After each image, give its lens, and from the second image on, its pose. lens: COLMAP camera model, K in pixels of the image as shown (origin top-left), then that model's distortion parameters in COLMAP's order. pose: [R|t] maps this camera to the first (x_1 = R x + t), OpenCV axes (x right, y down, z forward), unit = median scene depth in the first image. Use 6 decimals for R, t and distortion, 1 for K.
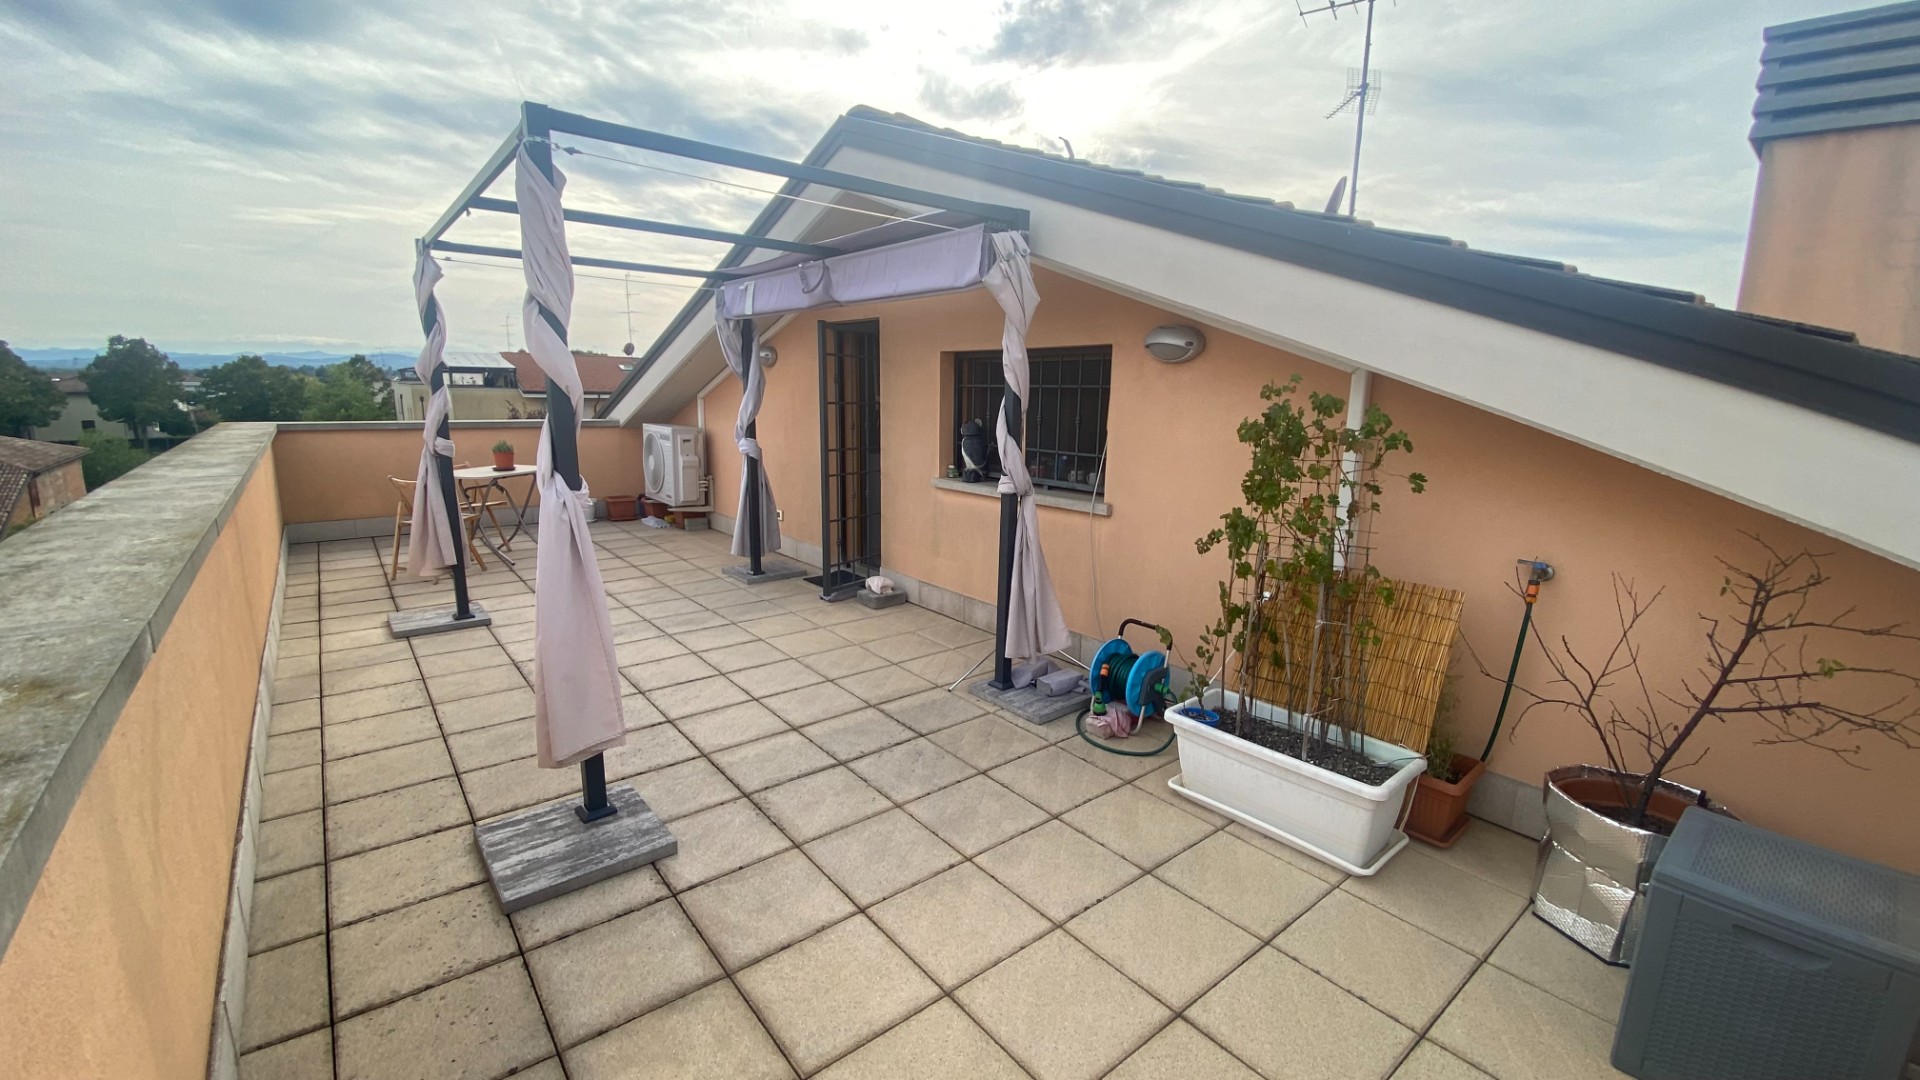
lens RADIAL K [[775.1, 0, 971.2], [0, 775.1, 539.0], [0, 0, 1]] dist [-0.002538, -0.011586]
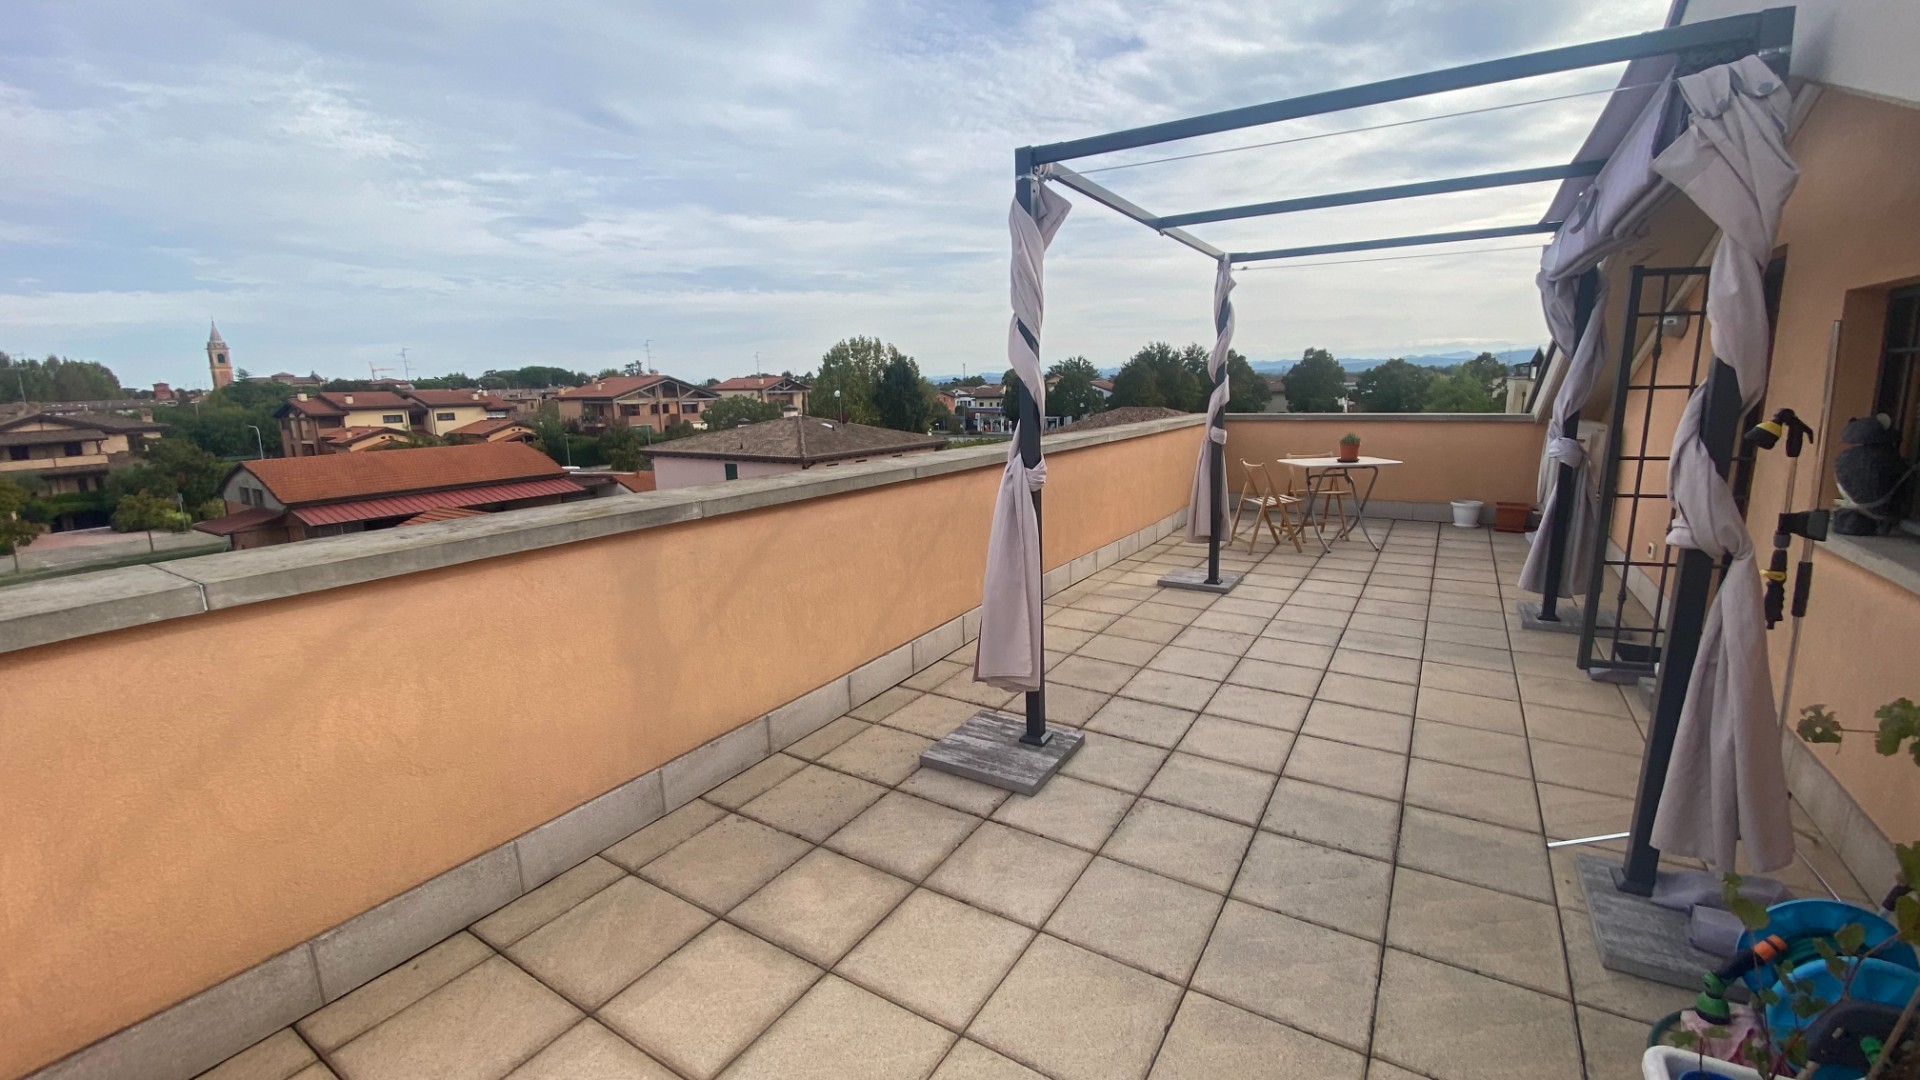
lens RADIAL K [[775.1, 0, 964.1], [0, 775.1, 535.1], [0, 0, 1]] dist [-0.002538, -0.011586]
pose [[0.307594, 0.154535, -0.938885, 0.380010], [-0.154393, 0.981754, 0.111009, -0.047633], [0.938908, 0.110811, 0.325840, 0.333233]]
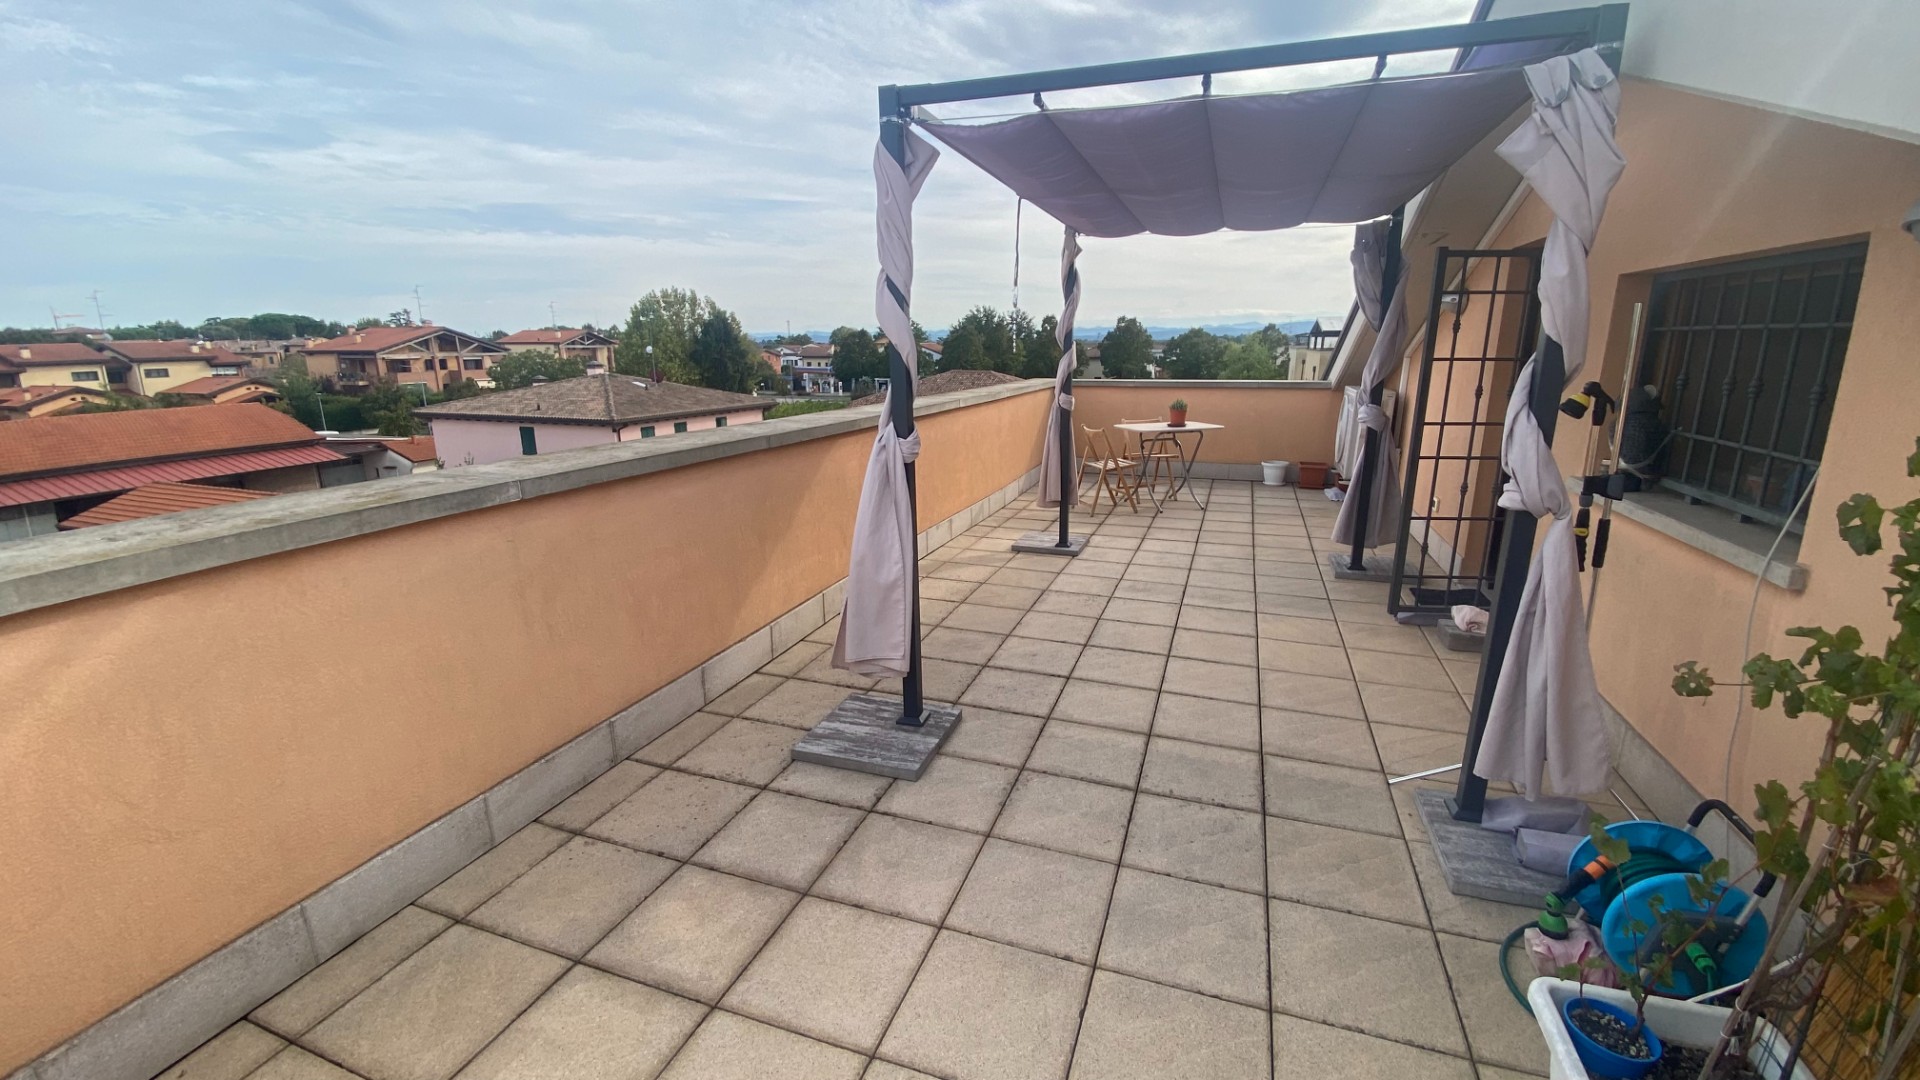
lens RADIAL K [[775.1, 0, 962.8], [0, 775.1, 536.5], [0, 0, 1]] dist [-0.002538, -0.011586]
pose [[0.506248, 0.188212, -0.841599, 0.321445], [-0.152911, 0.980021, 0.127187, -0.047347], [0.848723, 0.064301, 0.524913, 0.313839]]
